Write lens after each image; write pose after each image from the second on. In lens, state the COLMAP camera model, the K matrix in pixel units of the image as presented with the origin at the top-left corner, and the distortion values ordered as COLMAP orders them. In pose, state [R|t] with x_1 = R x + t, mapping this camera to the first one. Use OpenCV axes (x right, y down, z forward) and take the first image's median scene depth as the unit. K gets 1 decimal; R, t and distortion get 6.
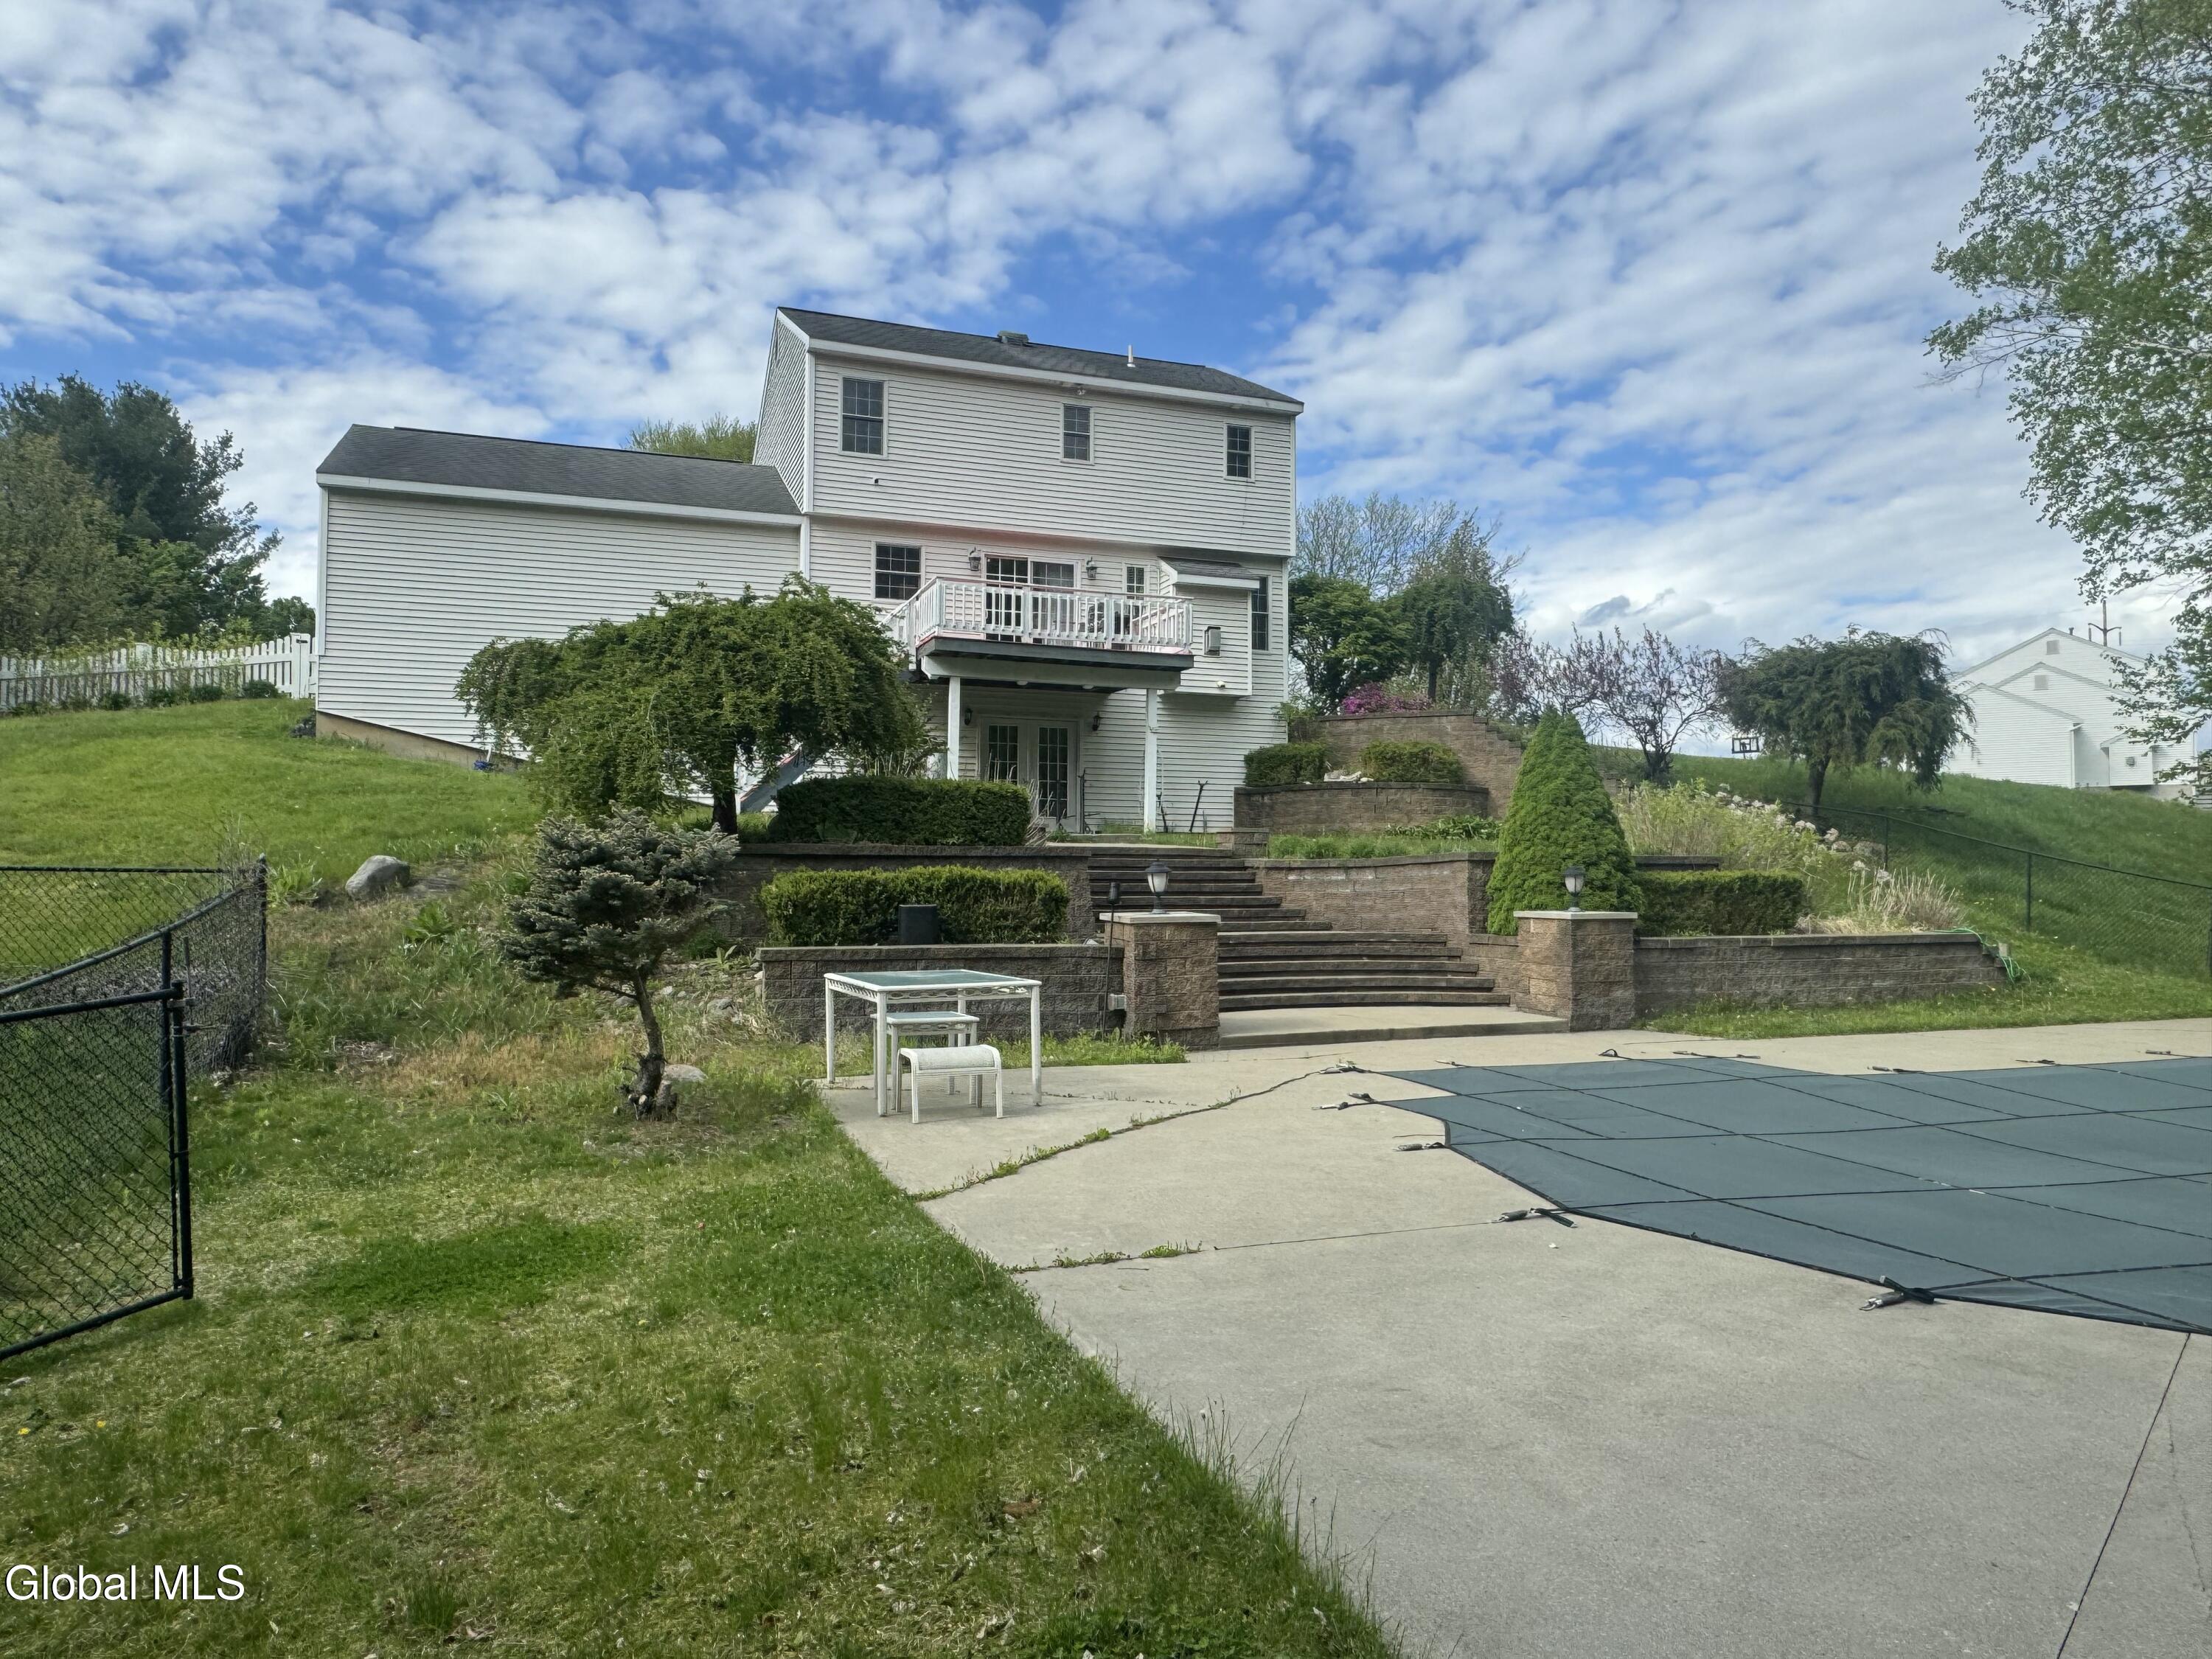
lens RADIAL K [[1420.5, 0, 1105.4], [0, 1420.5, 826.5], [0, 0, 1]] dist [0.004111, 0.001920]
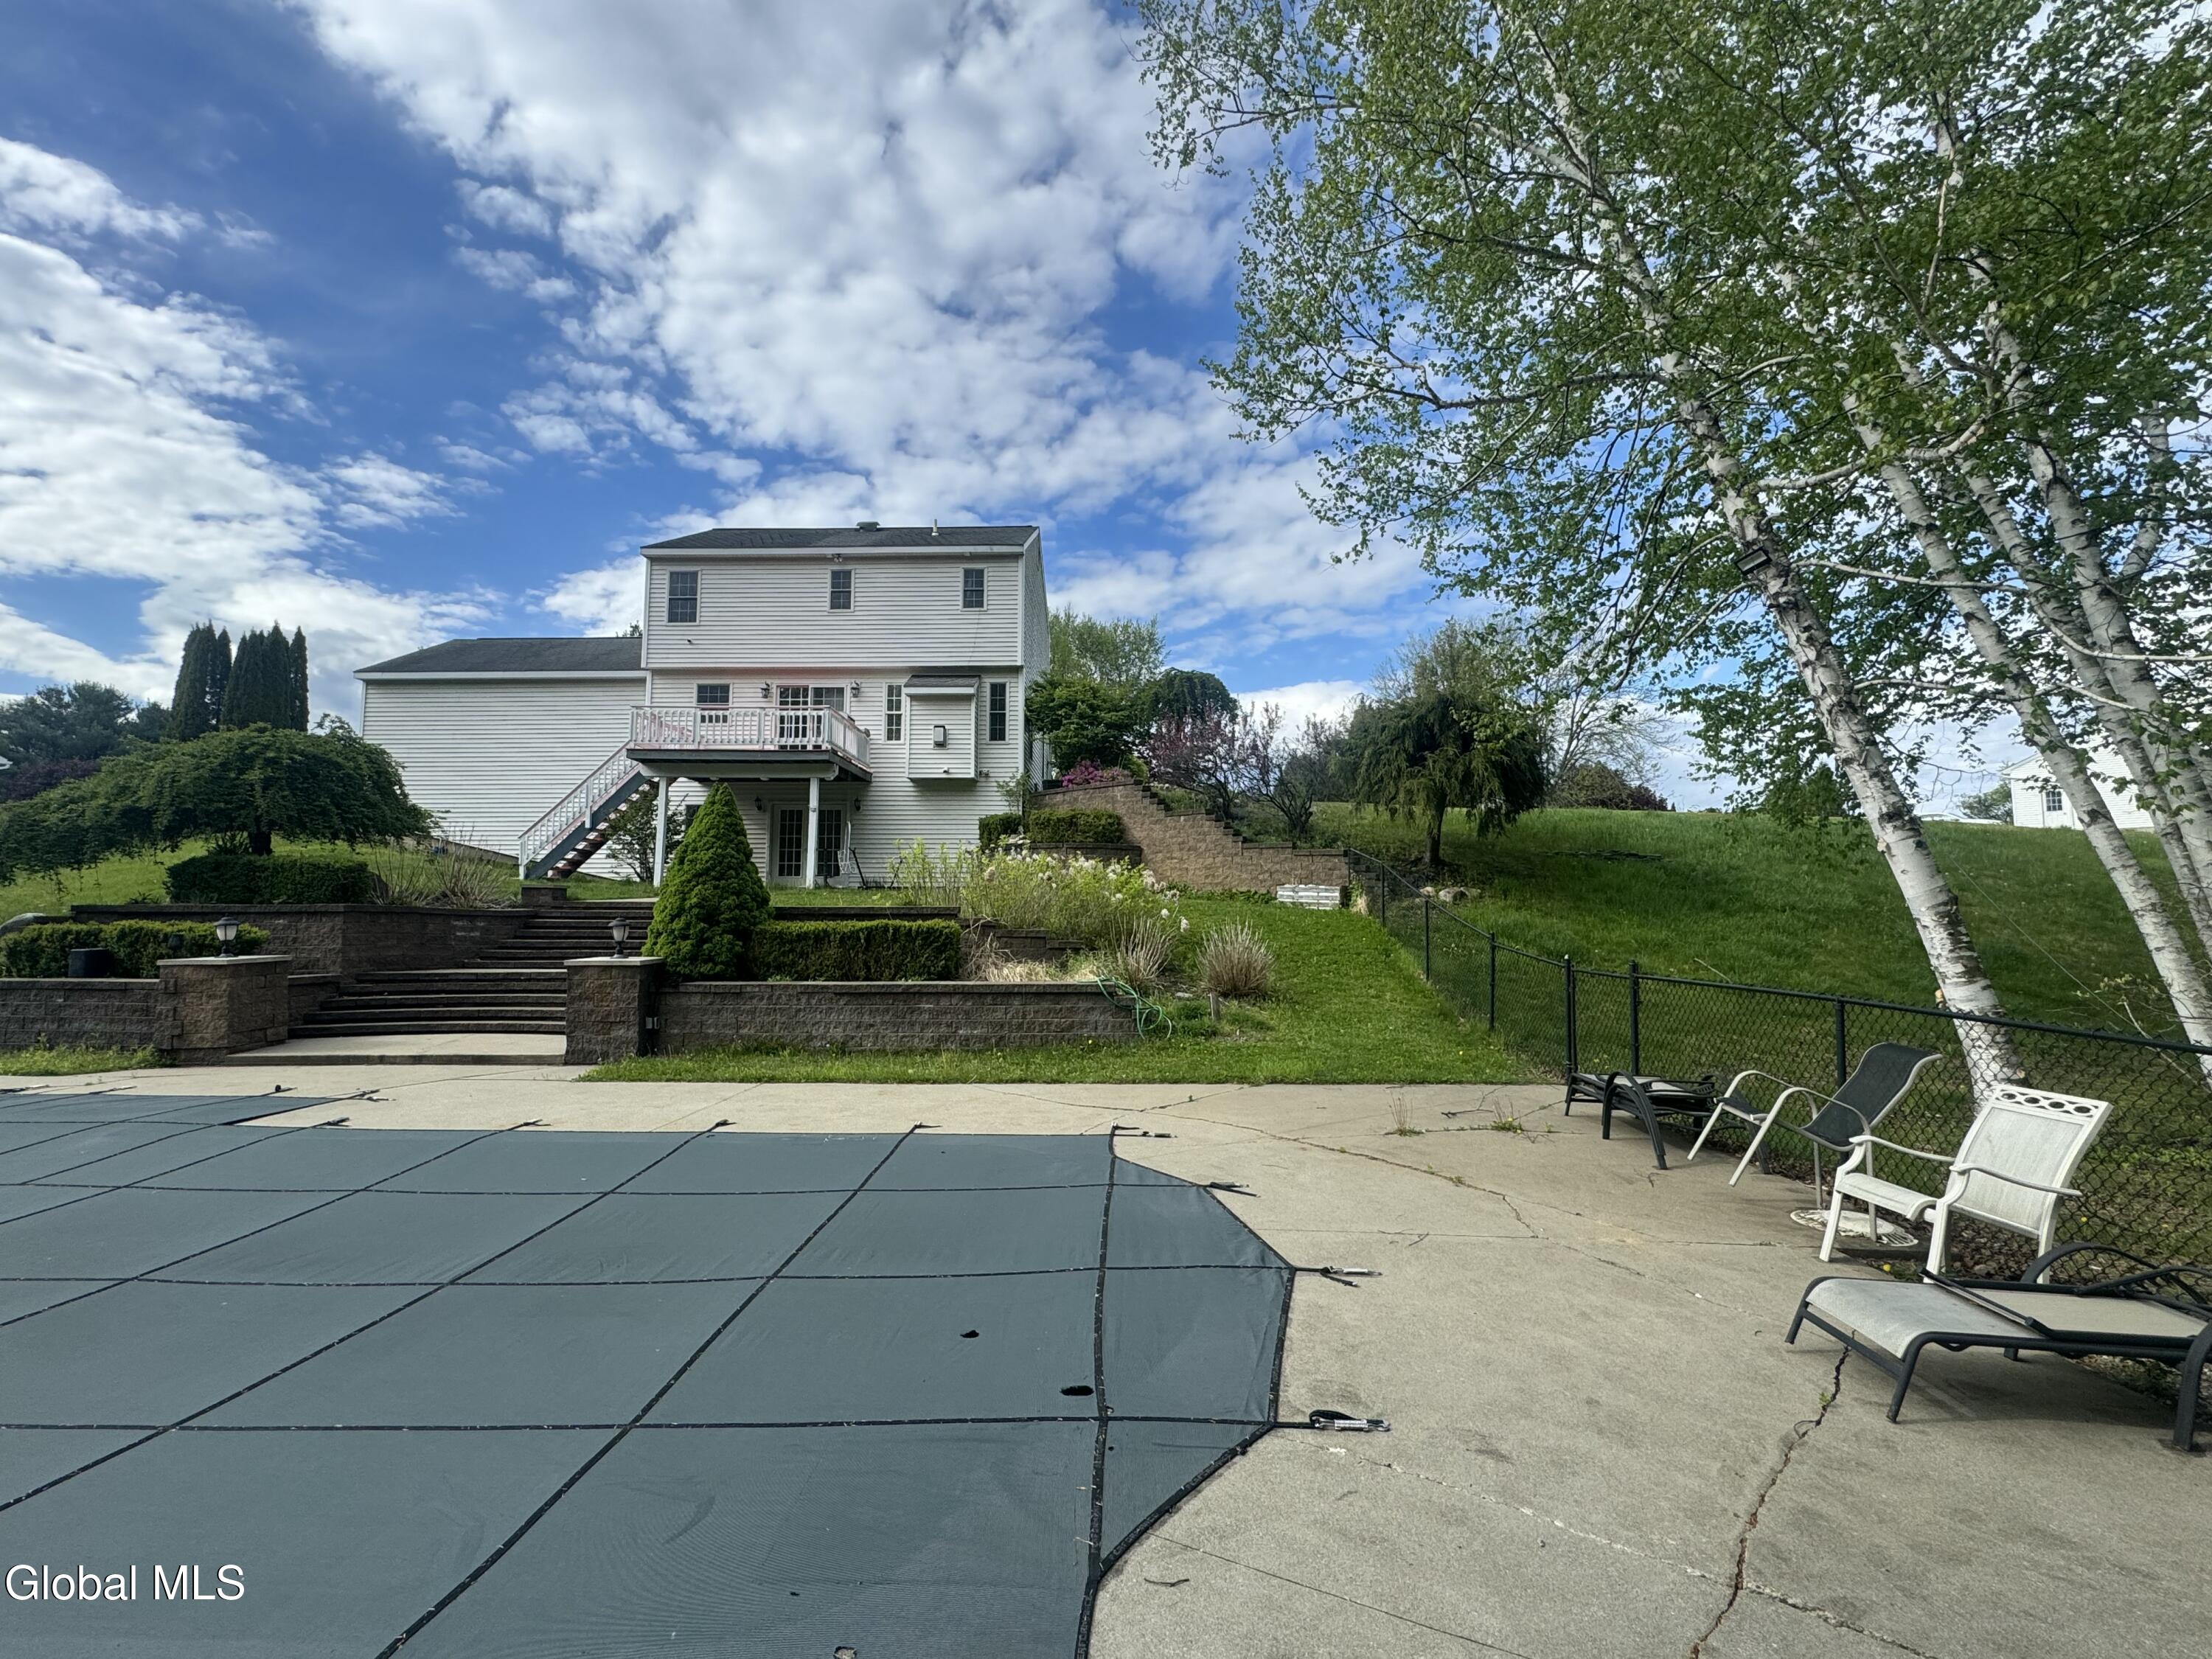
lens RADIAL K [[1008.6, 0, 1099.0], [0, 1008.6, 827.7], [0, 0, 1]] dist [-0.001588, 0.000028]
pose [[0.928750, -0.034446, -0.369104, 0.572385], [0.015435, 0.998403, -0.054336, 0.003012], [0.370386, 0.044767, 0.927798, 0.224949]]
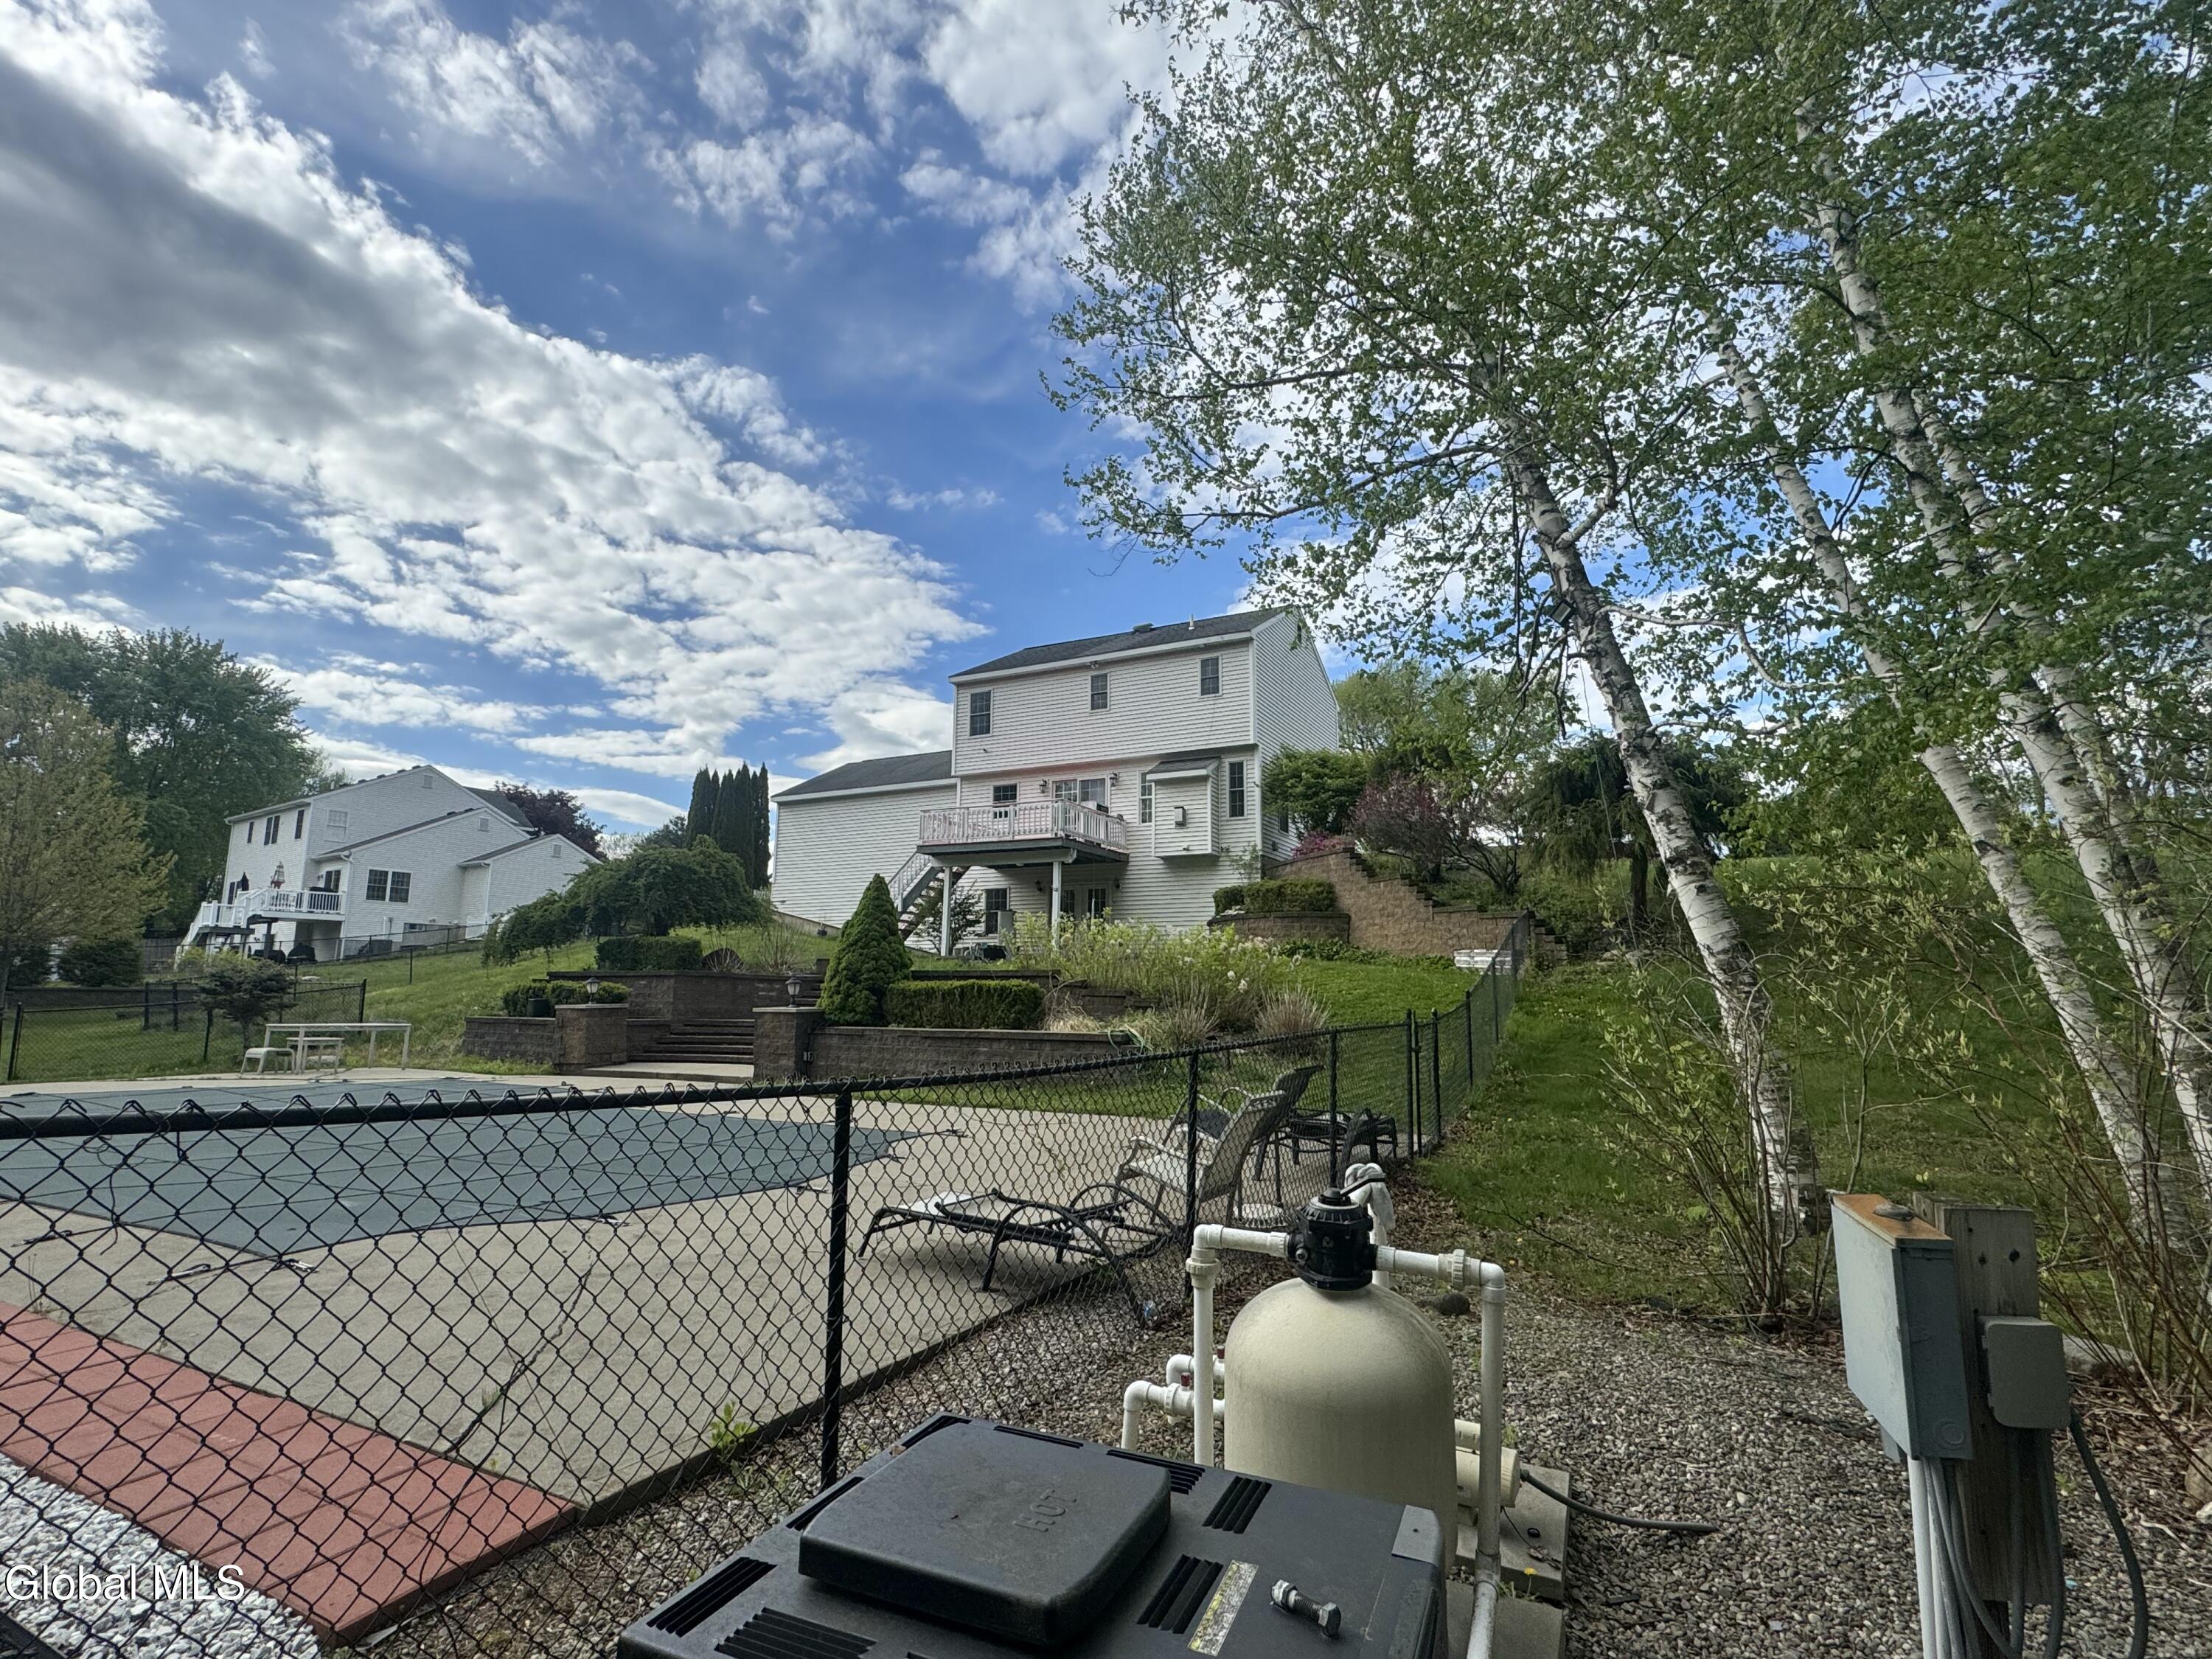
lens RADIAL K [[1053.0, 0, 1107.3], [0, 1053.0, 836.2], [0, 0, 1]] dist [-0.005153, -0.001149]
pose [[0.677067, -0.107472, -0.728032, 0.814828], [0.023133, 0.991898, -0.124911, 0.015119], [0.735558, 0.067732, 0.674068, 0.273519]]
